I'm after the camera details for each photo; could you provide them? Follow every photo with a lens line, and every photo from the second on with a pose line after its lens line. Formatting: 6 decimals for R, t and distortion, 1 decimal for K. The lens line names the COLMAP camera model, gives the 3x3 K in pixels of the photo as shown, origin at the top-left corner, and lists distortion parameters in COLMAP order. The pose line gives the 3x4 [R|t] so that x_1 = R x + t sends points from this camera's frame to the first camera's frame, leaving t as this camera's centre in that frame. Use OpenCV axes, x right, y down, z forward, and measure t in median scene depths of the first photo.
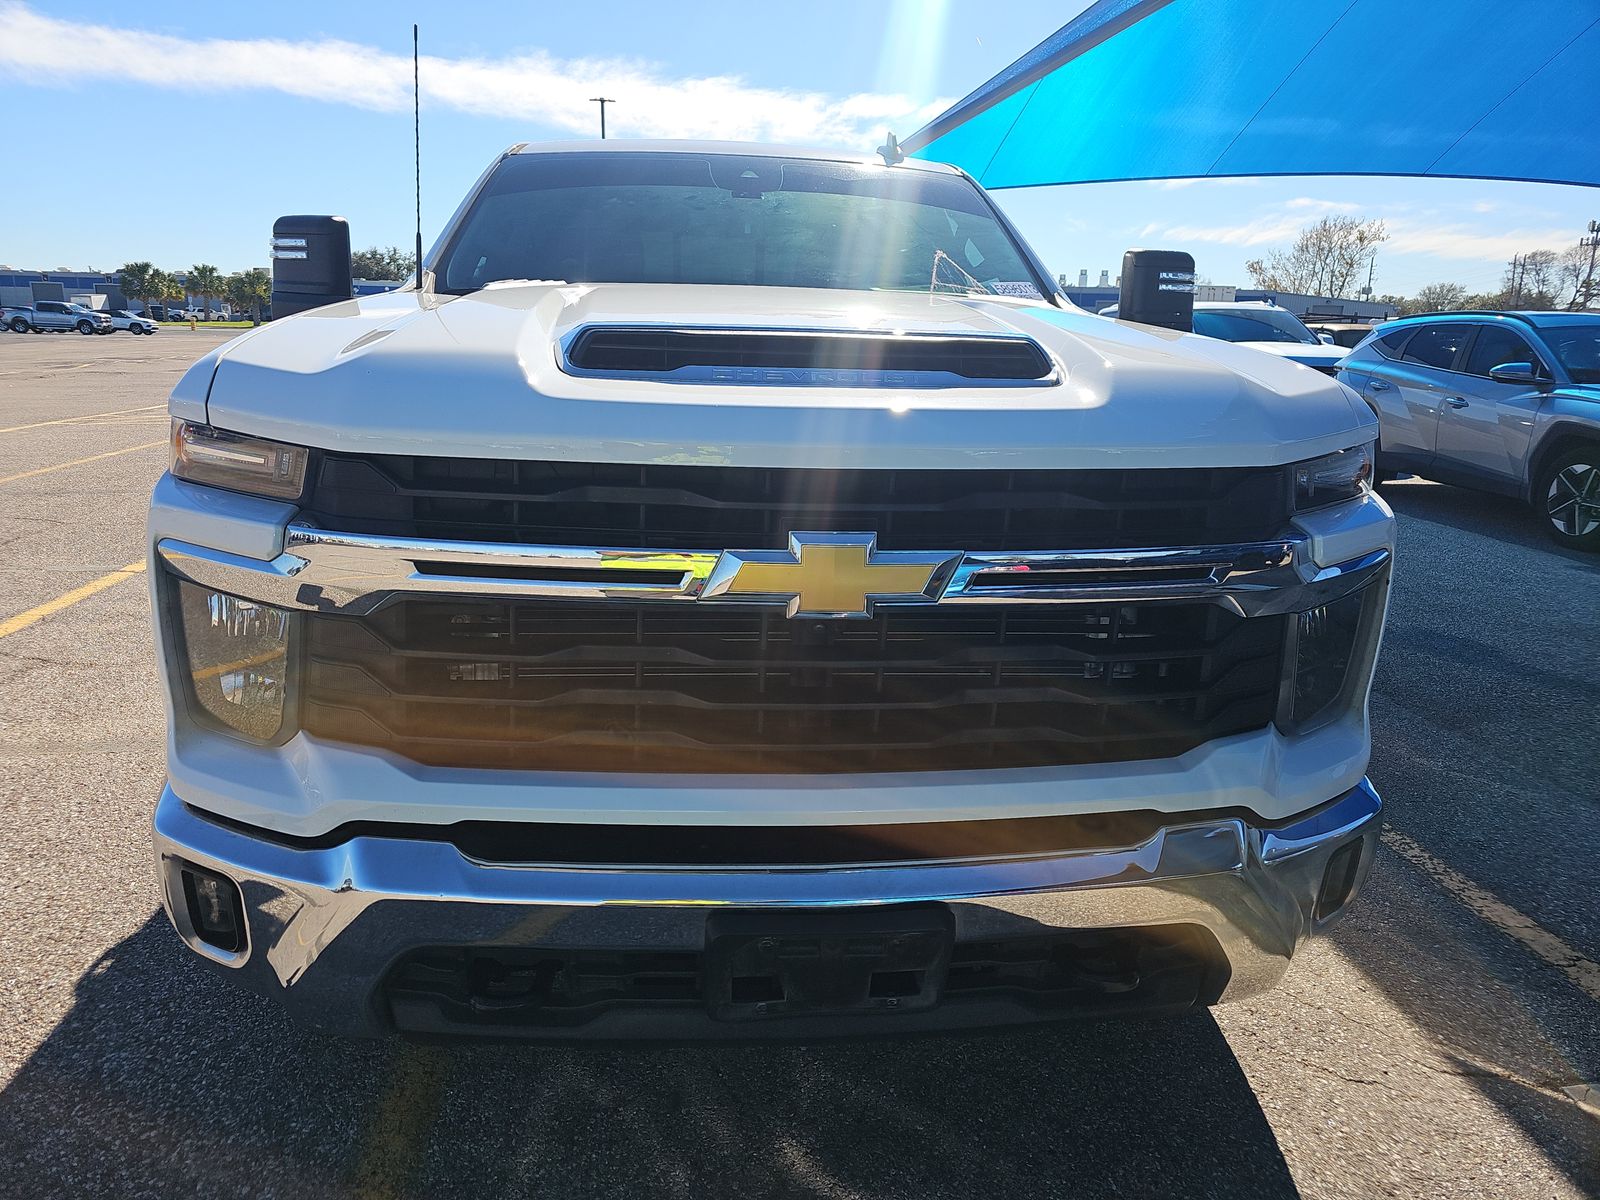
lens RADIAL K [[1049.9, 0, 800.0], [0, 1049.9, 600.0], [0, 0, 1]] dist [0.021446, -0.013494]
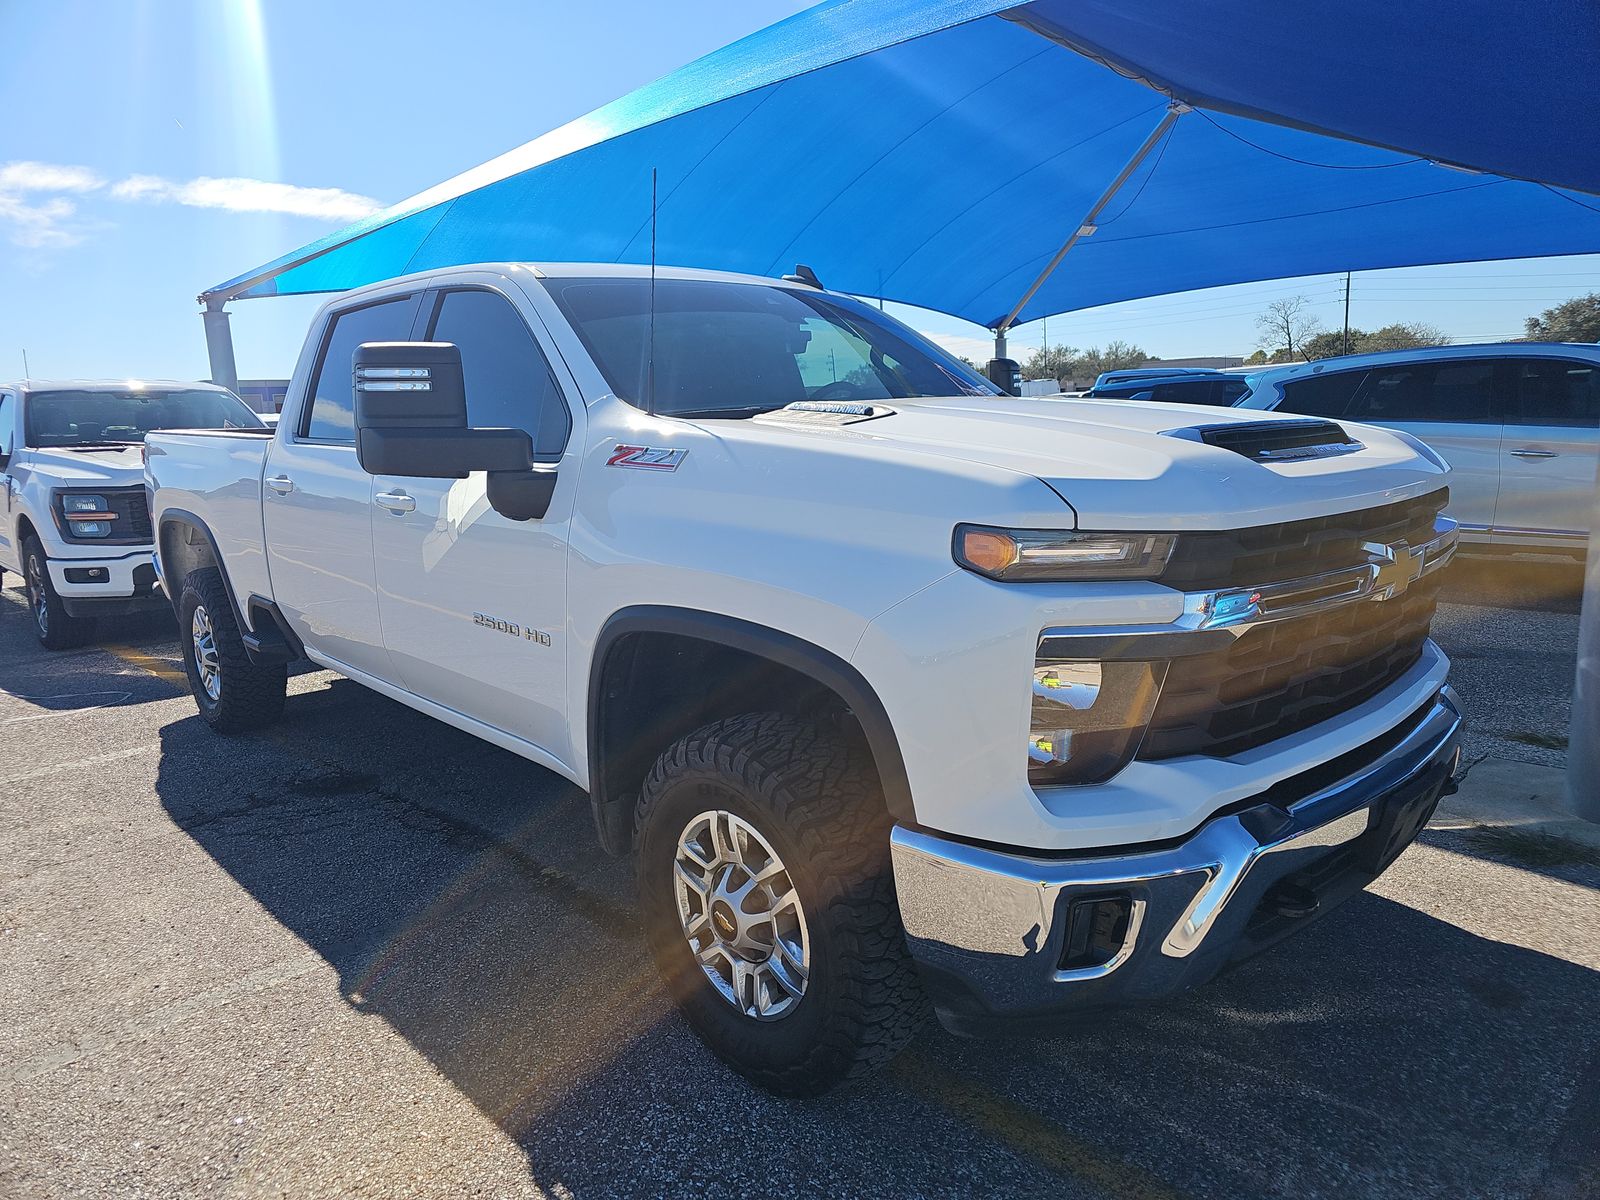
lens RADIAL K [[1049.9, 0, 800.0], [0, 1049.9, 600.0], [0, 0, 1]] dist [0.021446, -0.013494]
pose [[0.789265, -0.157943, 0.593393, -1.103111], [0.203543, 0.979014, -0.010146, -0.097255], [-0.579337, 0.128788, 0.804849, 0.139269]]
